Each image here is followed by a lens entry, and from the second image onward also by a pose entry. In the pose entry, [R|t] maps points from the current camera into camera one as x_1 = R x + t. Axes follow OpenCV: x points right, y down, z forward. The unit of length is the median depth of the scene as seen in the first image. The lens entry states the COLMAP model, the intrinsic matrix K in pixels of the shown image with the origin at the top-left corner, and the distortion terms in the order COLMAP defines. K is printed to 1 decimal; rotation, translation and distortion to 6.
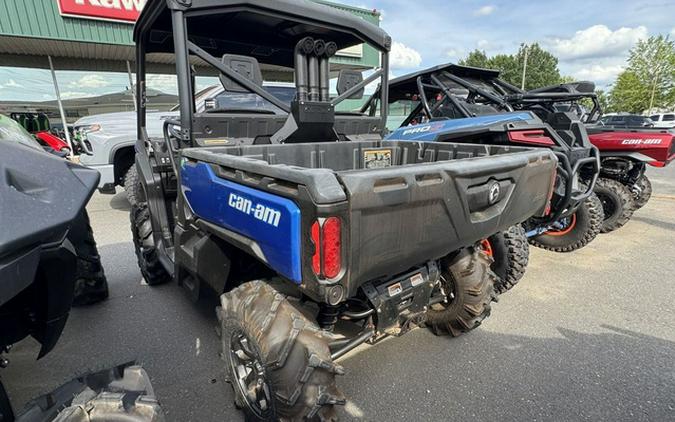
lens RADIAL K [[333.8, 0, 334.8], [0, 333.8, 225.1], [0, 0, 1]] dist [0.000496, -0.000027]
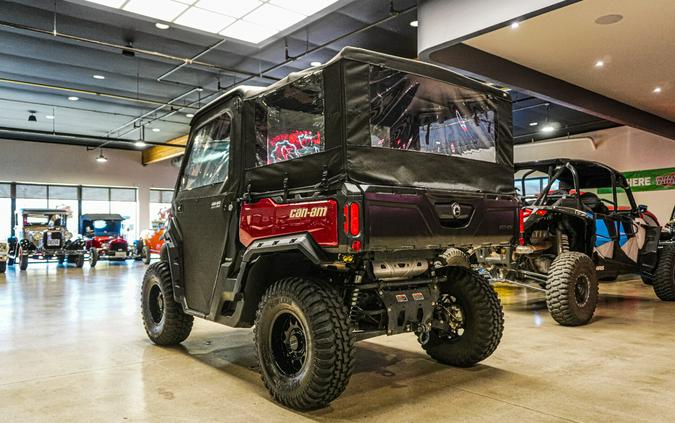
lens RADIAL K [[516.8, 0, 337.5], [0, 516.8, 211.5], [0, 0, 1]] dist [-0.003760, -0.002468]
pose [[0.999809, -0.016463, 0.010561, -0.125640], [0.019130, 0.935603, -0.352536, 0.903271], [-0.004077, 0.352671, 0.935739, -1.521426]]
